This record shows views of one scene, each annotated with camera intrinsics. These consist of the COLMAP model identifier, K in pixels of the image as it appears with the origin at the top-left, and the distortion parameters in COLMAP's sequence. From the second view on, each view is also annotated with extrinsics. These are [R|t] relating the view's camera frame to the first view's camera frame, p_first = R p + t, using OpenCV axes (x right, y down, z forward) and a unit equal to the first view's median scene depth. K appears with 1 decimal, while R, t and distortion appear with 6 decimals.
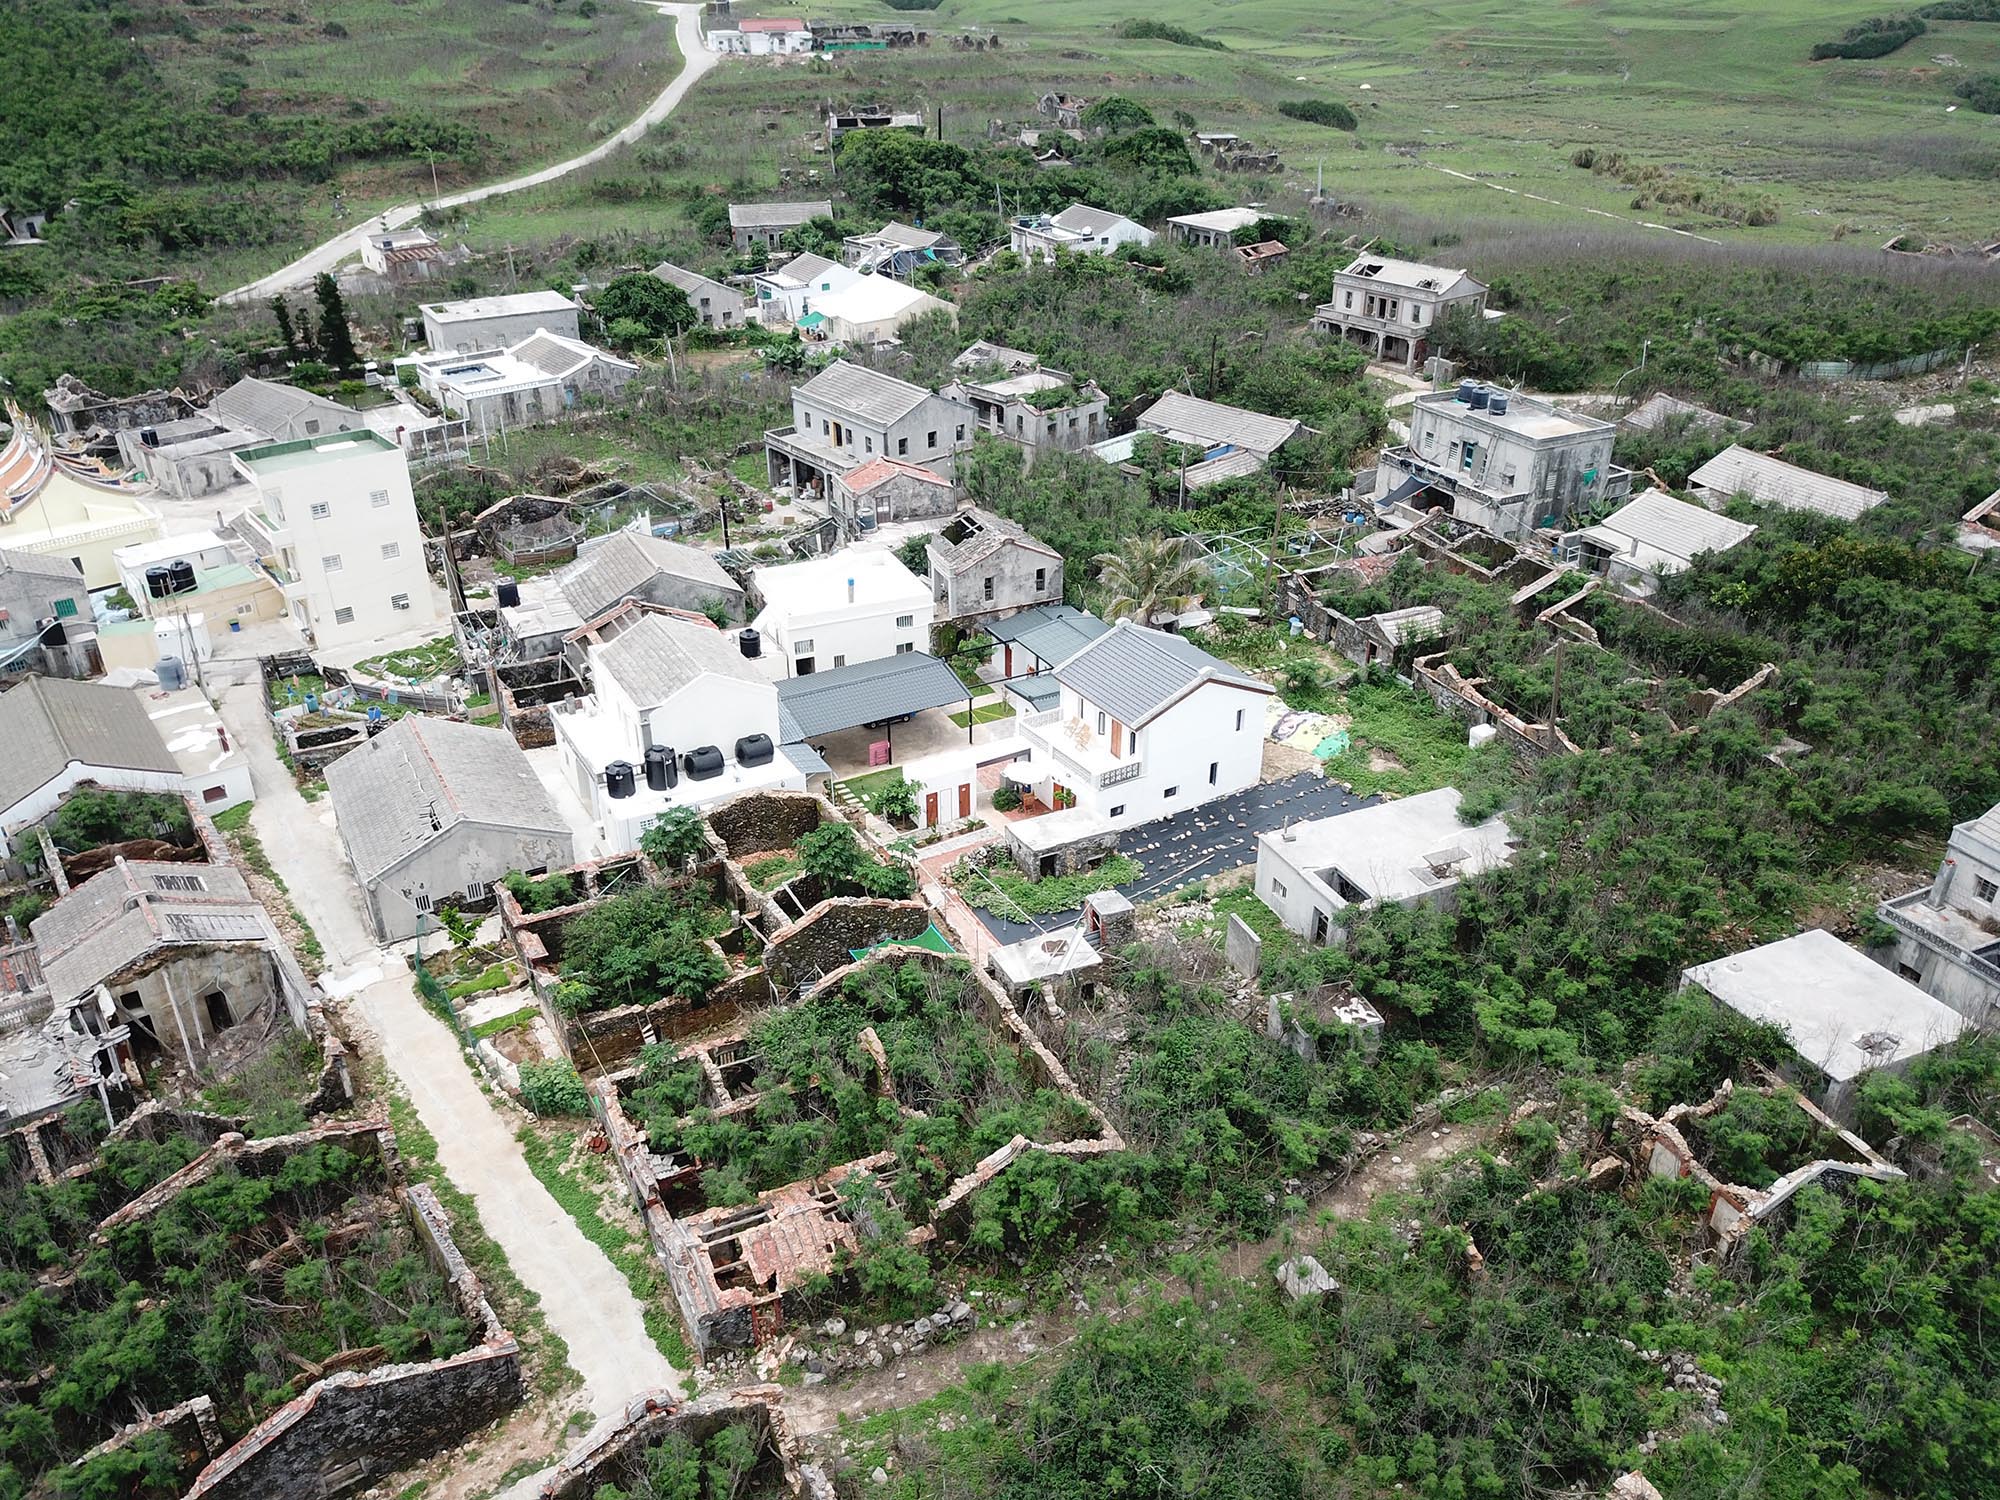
lens RADIAL K [[1533.3, 0, 1000.0], [0, 1533.3, 750.0], [0, 0, 1]] dist [-0.043815, 0.079322]
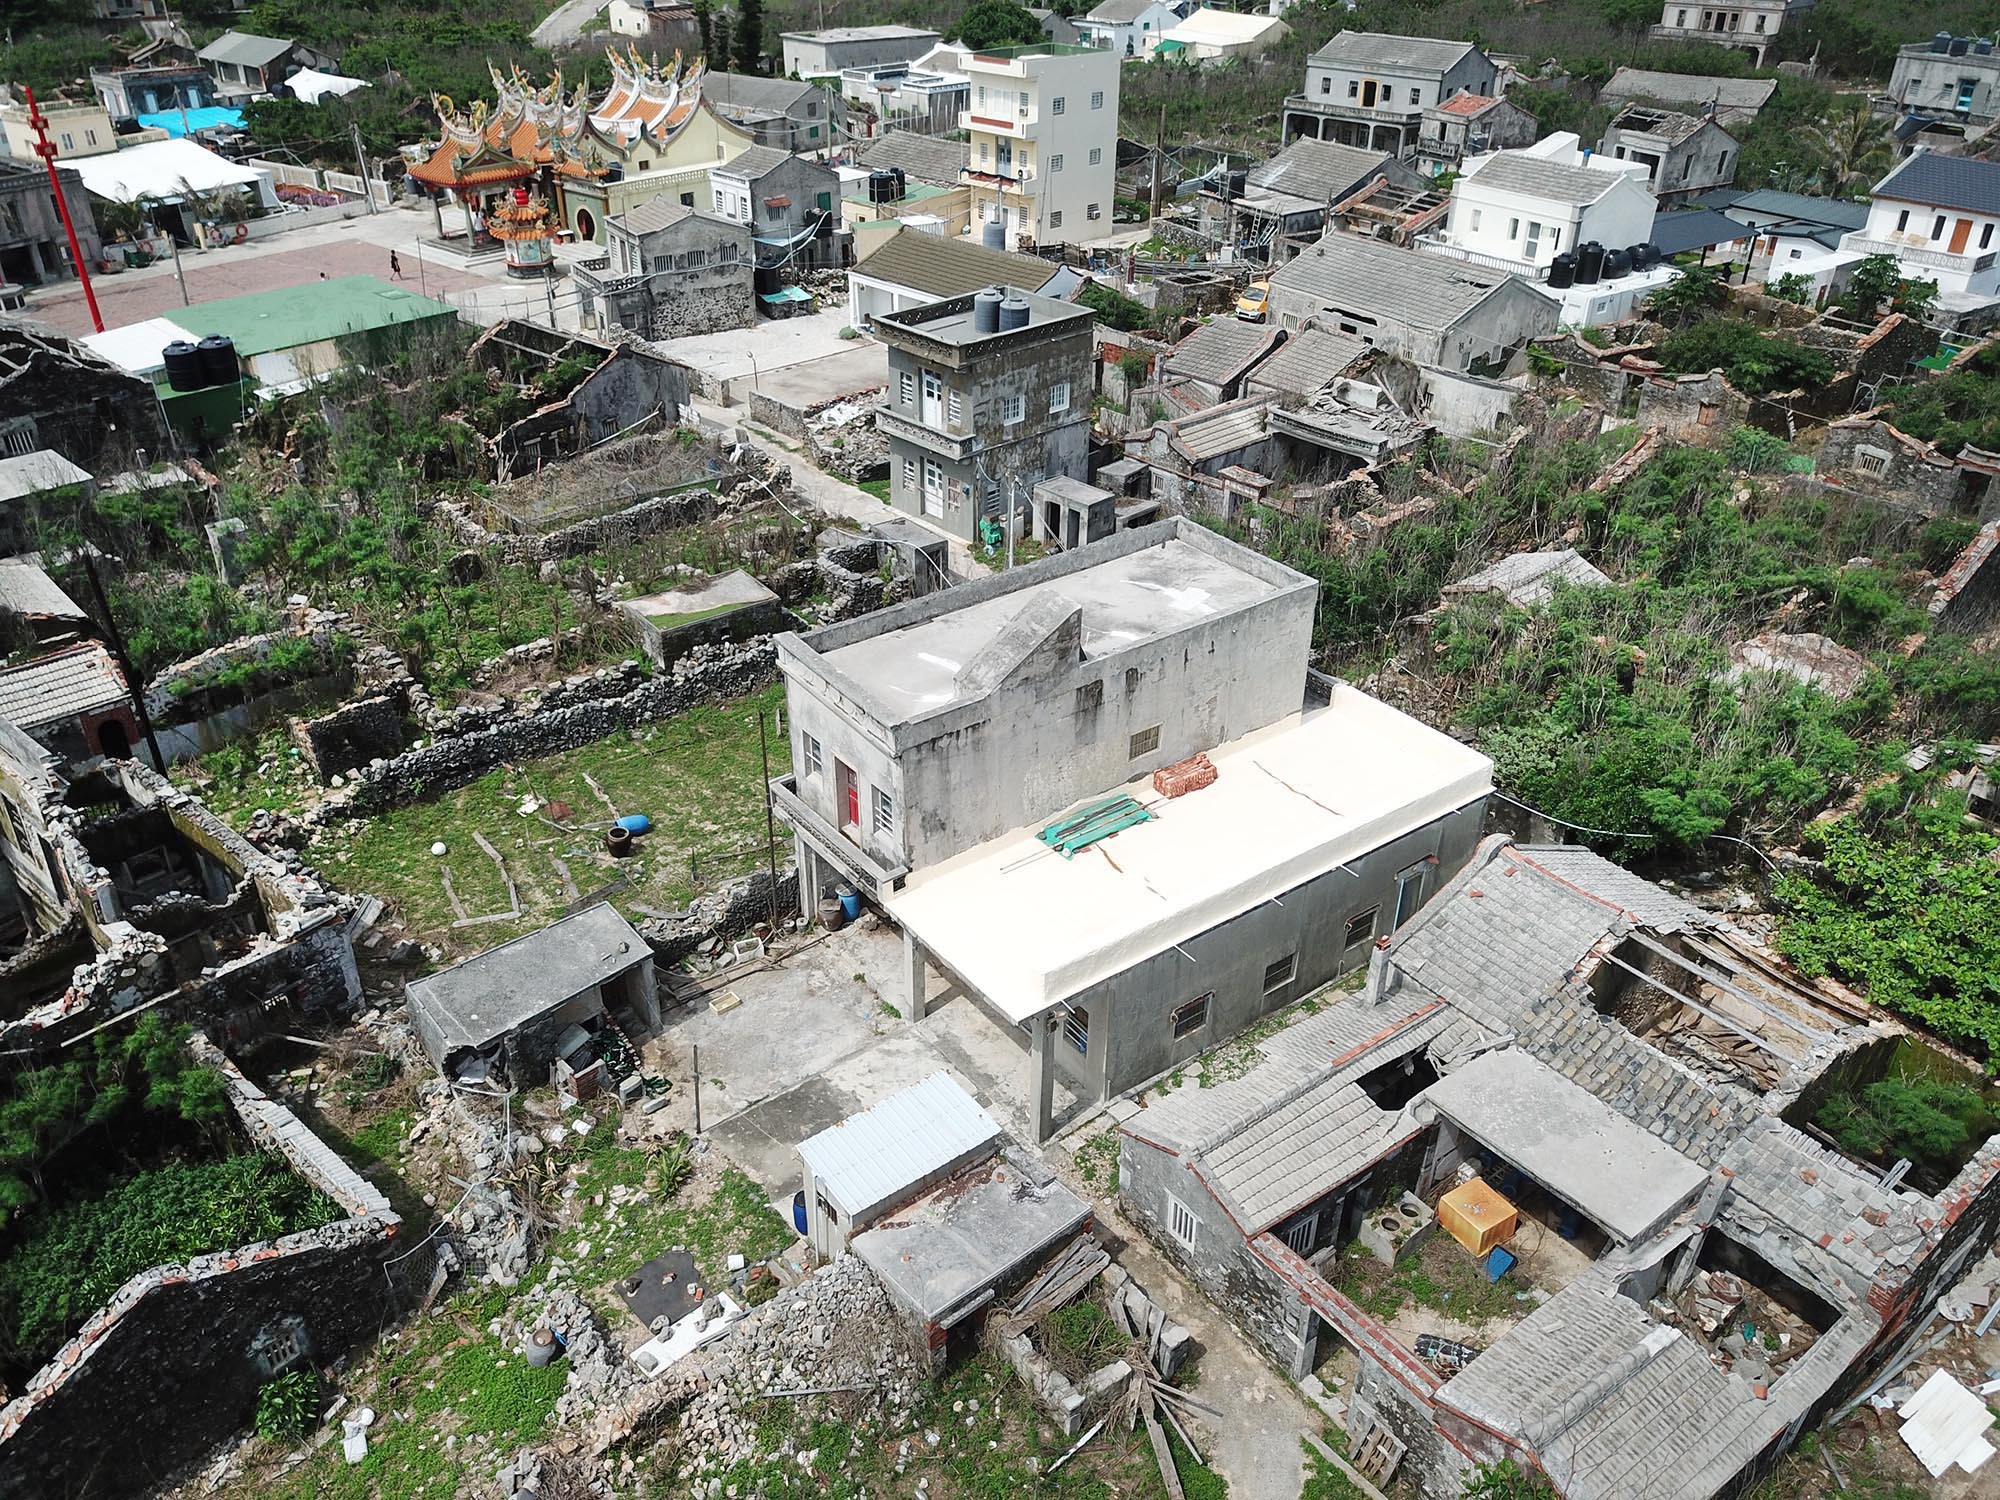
lens RADIAL K [[1533.3, 0, 1000.0], [0, 1533.3, 750.0], [0, 0, 1]] dist [-0.043815, 0.079322]
pose [[0.994691, -0.047370, 0.091359, -0.378776], [0.042739, 0.997732, 0.051995, 0.141929], [-0.093615, -0.047814, 0.994460, -0.032725]]
